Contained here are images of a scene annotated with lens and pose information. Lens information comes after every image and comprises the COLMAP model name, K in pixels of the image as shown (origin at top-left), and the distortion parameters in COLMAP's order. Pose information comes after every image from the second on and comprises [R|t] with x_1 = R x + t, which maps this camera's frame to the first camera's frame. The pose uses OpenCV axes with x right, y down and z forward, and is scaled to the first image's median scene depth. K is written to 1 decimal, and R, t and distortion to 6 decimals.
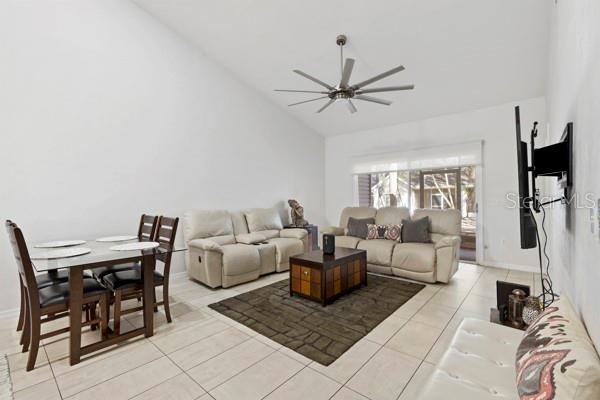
lens RADIAL K [[267.2, 0, 296.9], [0, 267.2, 199.4], [0, 0, 1]] dist [0.002151, 0.000129]
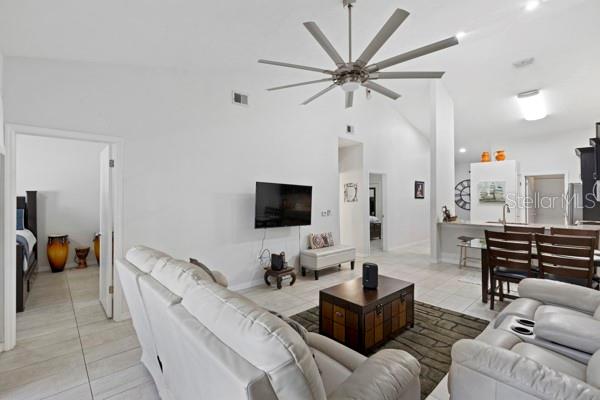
lens RADIAL K [[271.8, 0, 295.0], [0, 271.8, 196.9], [0, 0, 1]] dist [0.000386, -0.000010]
pose [[-0.993763, 0.008384, 0.111193, 0.270573], [0.007911, 0.999958, -0.004689, -0.076132], [-0.111228, -0.003780, -0.993788, 1.980685]]
